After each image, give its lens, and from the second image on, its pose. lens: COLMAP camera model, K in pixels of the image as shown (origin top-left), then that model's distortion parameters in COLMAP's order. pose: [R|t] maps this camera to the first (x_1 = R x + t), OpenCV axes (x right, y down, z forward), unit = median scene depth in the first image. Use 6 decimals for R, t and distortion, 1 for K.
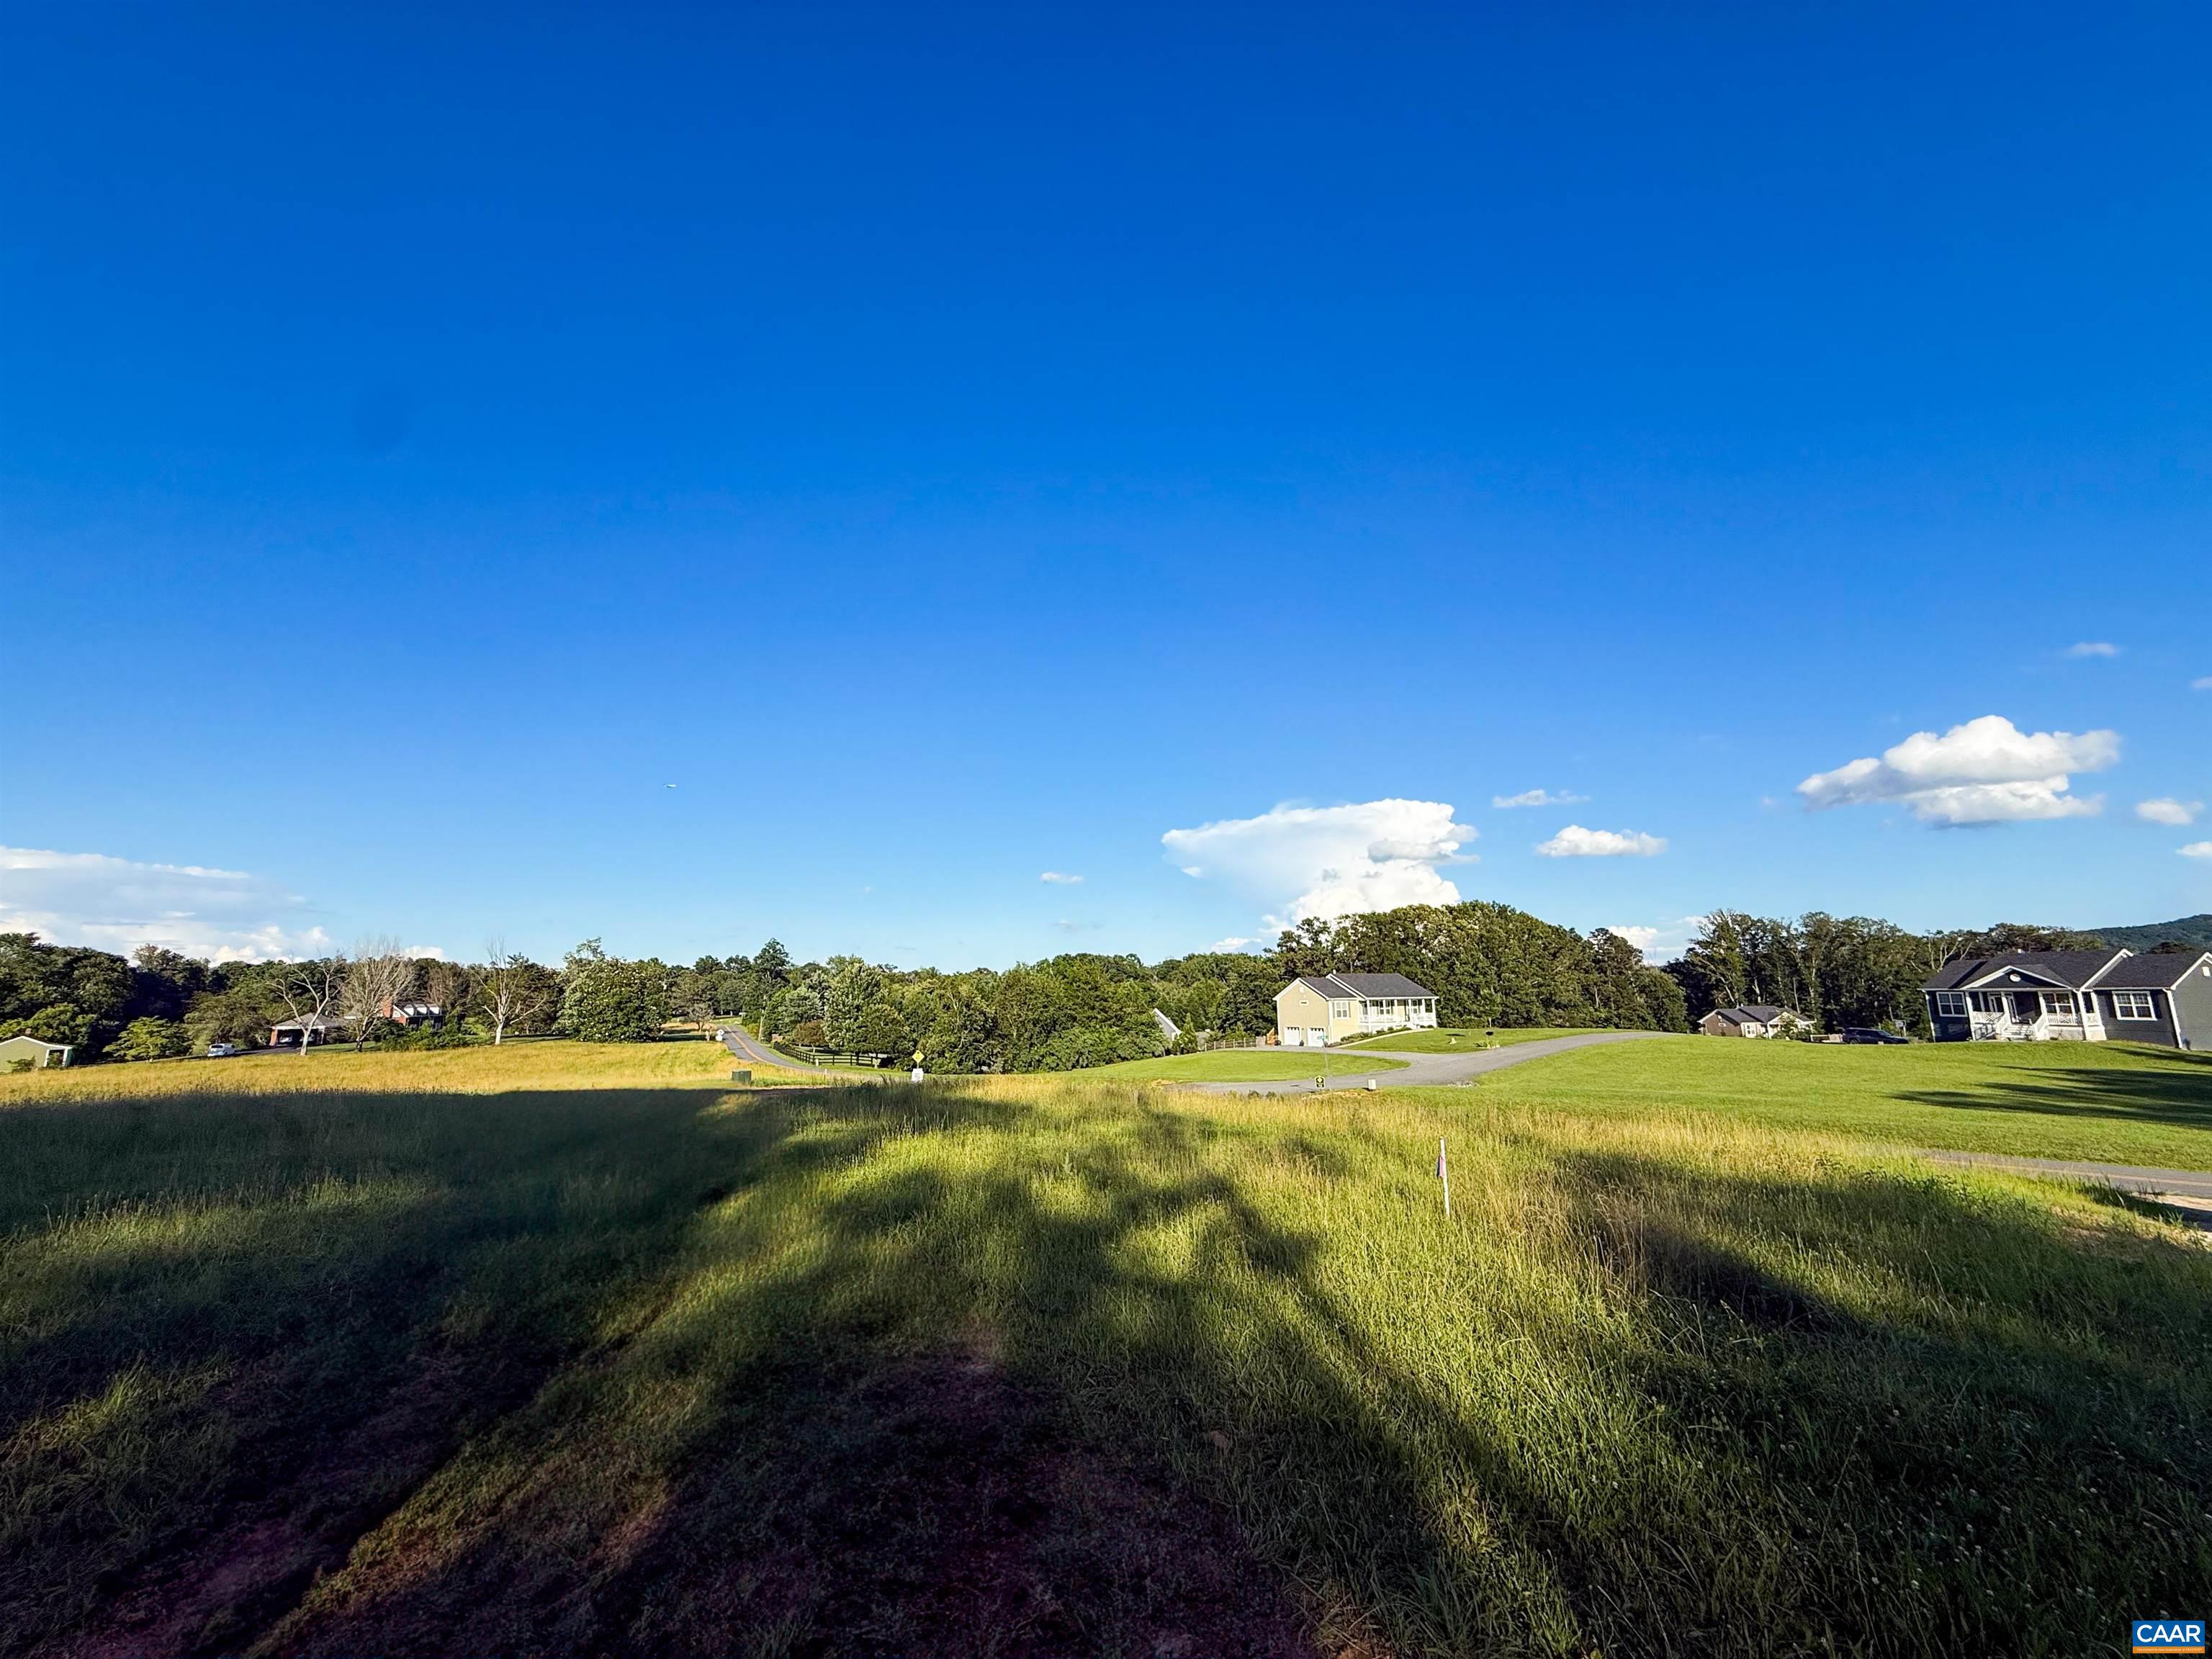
lens RADIAL K [[885.4, 0, 1098.1], [0, 885.4, 830.7], [0, 0, 1]] dist [0.002352, 0.000549]
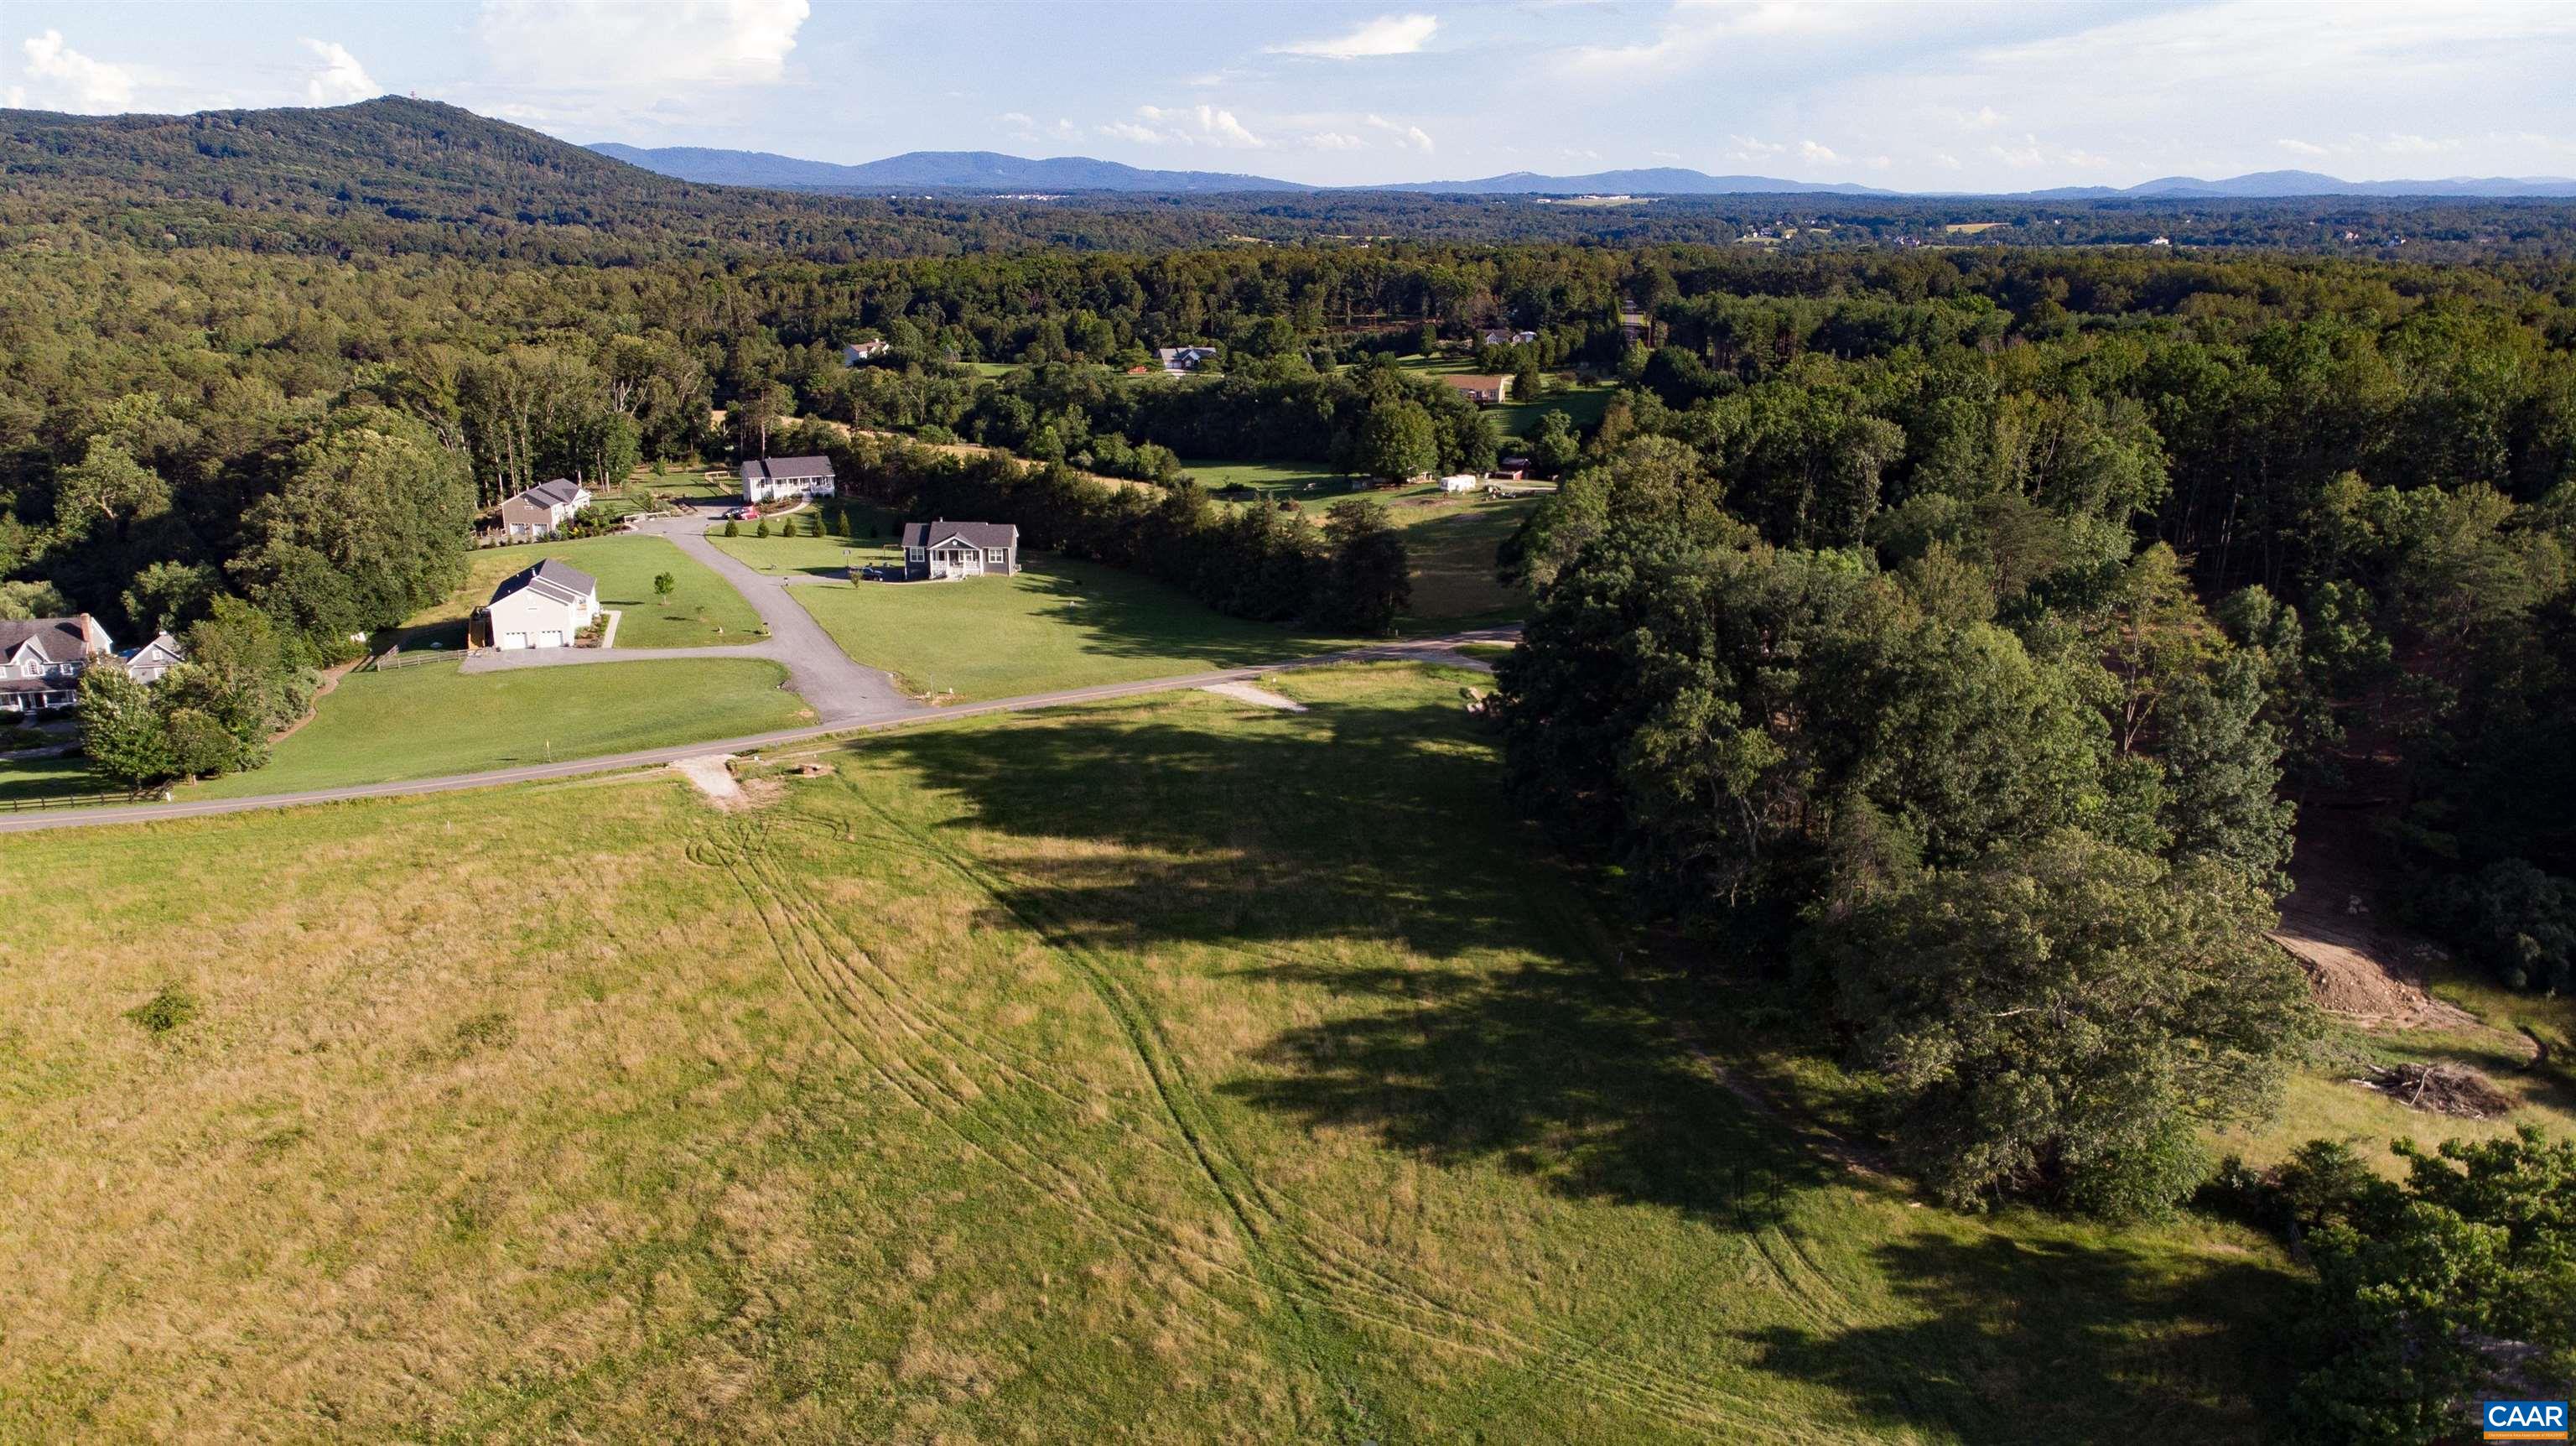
lens RADIAL K [[1877.8, 0, 1307.3], [0, 1877.8, 730.8], [0, 0, 1]] dist [0.027918, 0.020754]
pose [[0.231163, -0.257952, 0.938096, -1.336471], [-0.188387, 0.934096, 0.303274, -0.413373], [-0.954502, -0.246831, 0.167333, -0.226603]]
